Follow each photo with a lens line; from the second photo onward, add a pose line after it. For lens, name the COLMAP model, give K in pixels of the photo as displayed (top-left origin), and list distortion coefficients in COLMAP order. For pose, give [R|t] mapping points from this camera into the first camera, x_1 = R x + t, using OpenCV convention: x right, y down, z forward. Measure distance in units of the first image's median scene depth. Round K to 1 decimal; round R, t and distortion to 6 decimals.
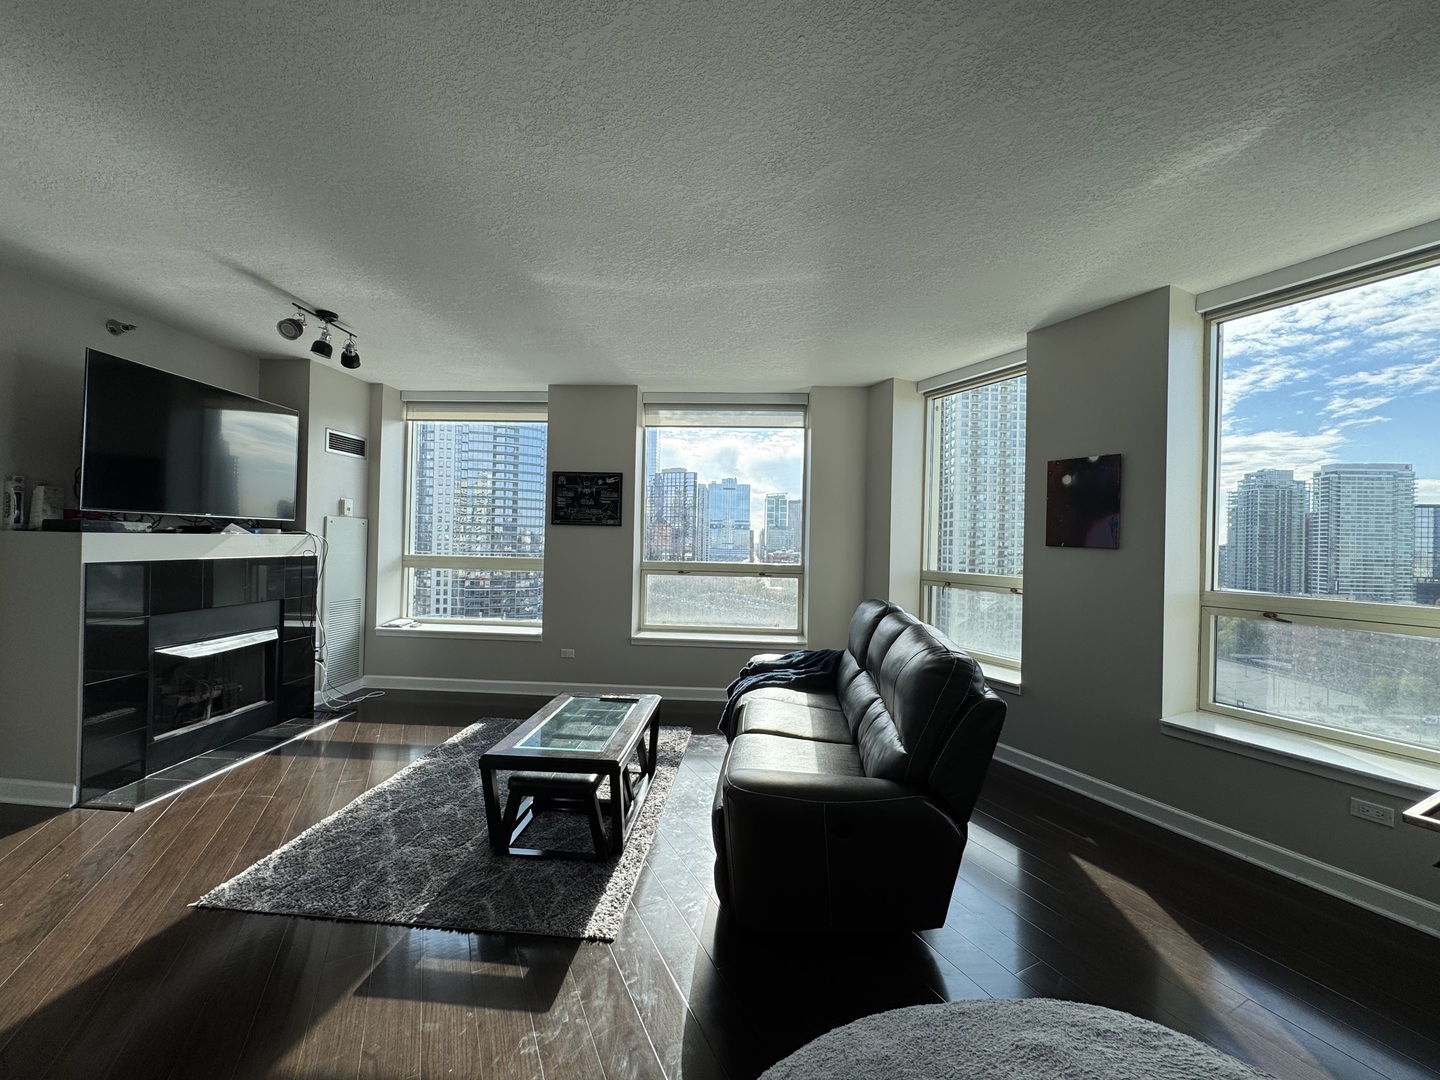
lens RADIAL K [[578.9, 0, 720.0], [0, 578.9, 540.0], [0, 0, 1]] dist [0.002072, 0.000279]
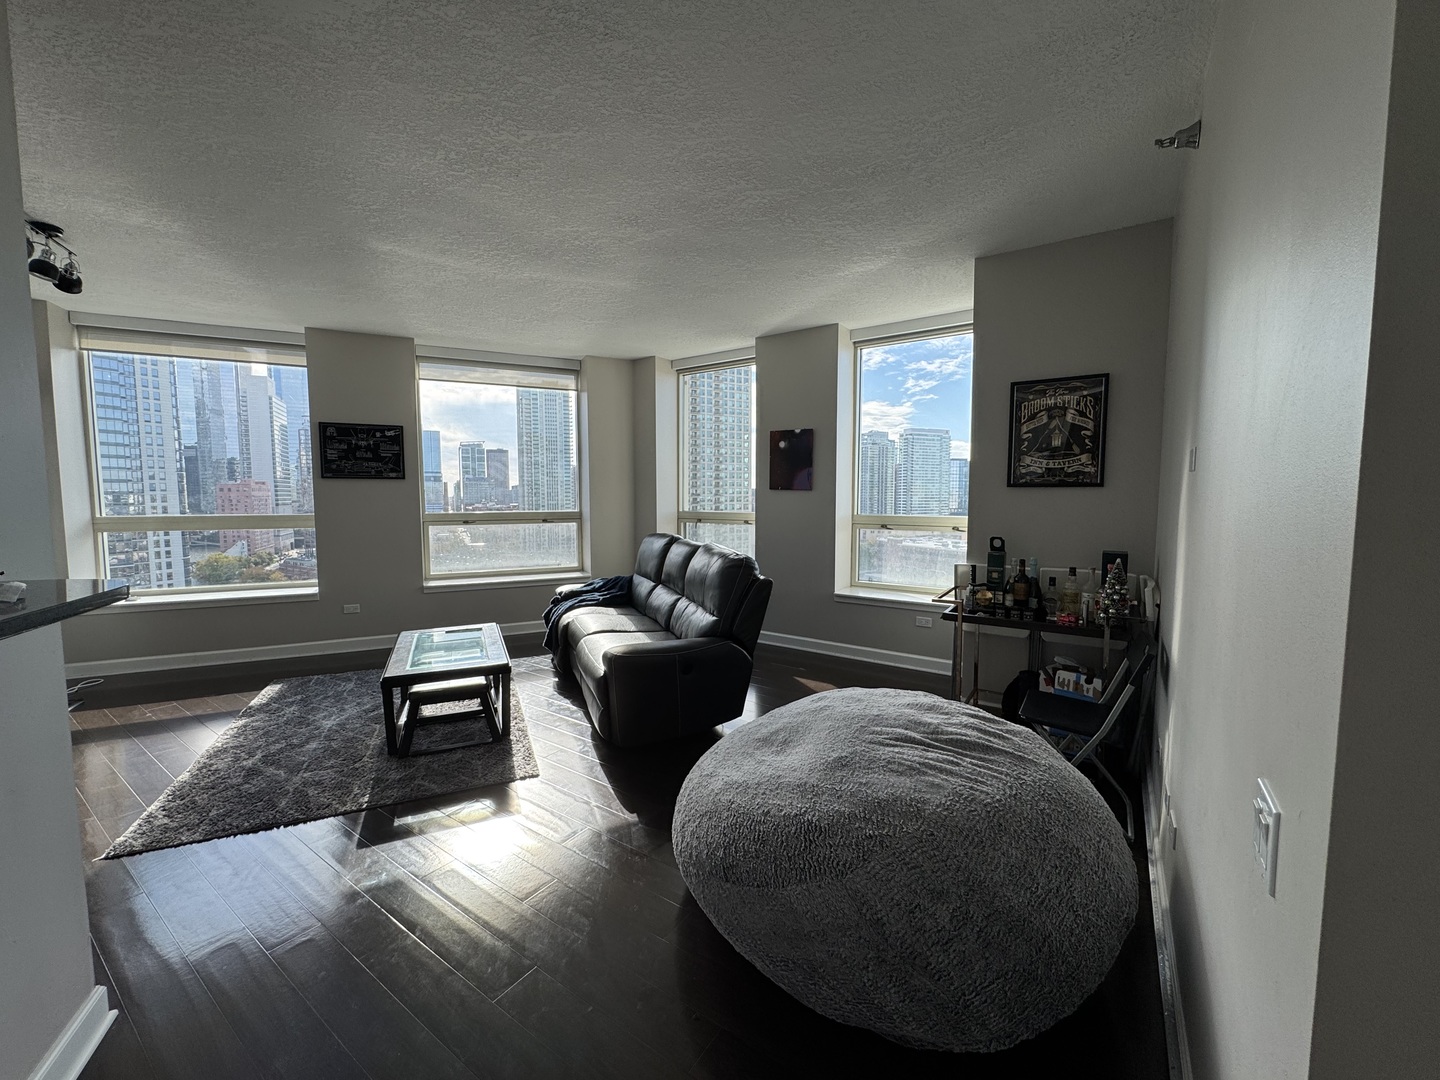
lens RADIAL K [[578.9, 0, 720.0], [0, 578.9, 540.0], [0, 0, 1]] dist [0.002072, 0.000279]
pose [[0.876951, -0.061113, 0.476678, -0.214723], [0.020390, 0.995720, 0.090145, 0.002805], [-0.480147, -0.069333, 0.874444, -0.195142]]
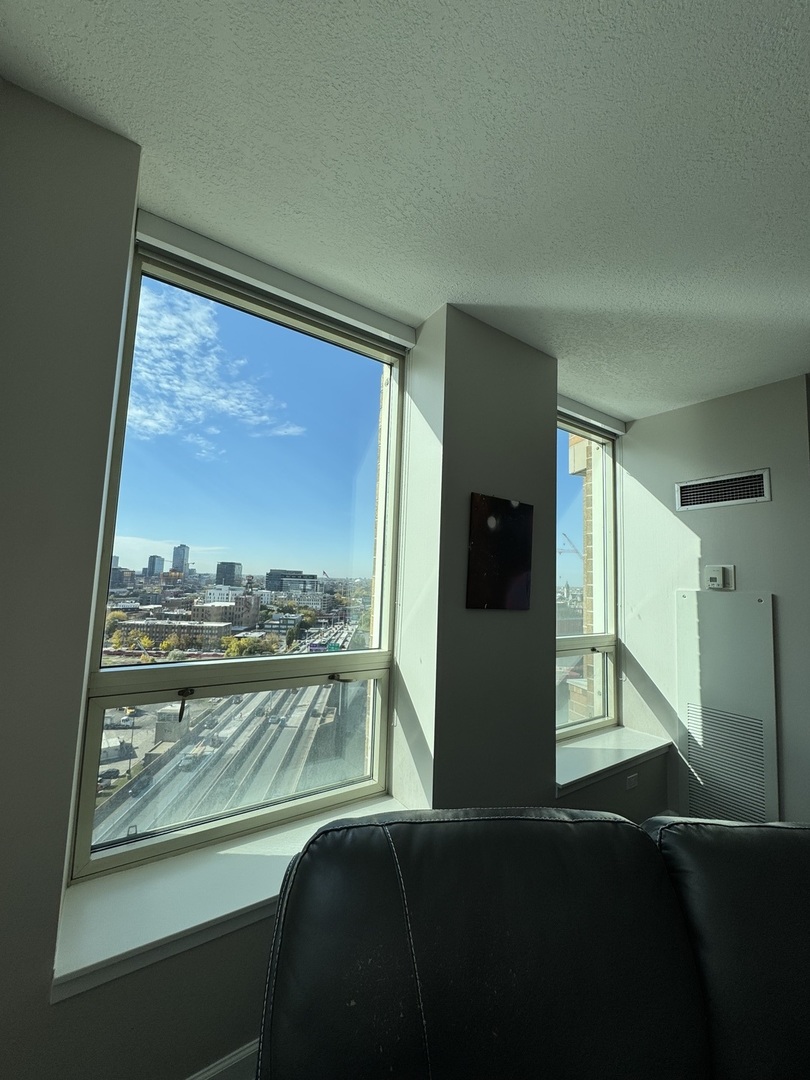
lens RADIAL K [[431.6, 0, 405.0], [0, 431.6, 540.0], [0, 0, 1]] dist [-0.002094, 0.000008]
pose [[-0.144239, 0.068401, 0.987176, 0.034126], [-0.036342, 0.996569, -0.074362, -0.026357], [-0.988875, -0.046602, -0.141258, 0.974974]]
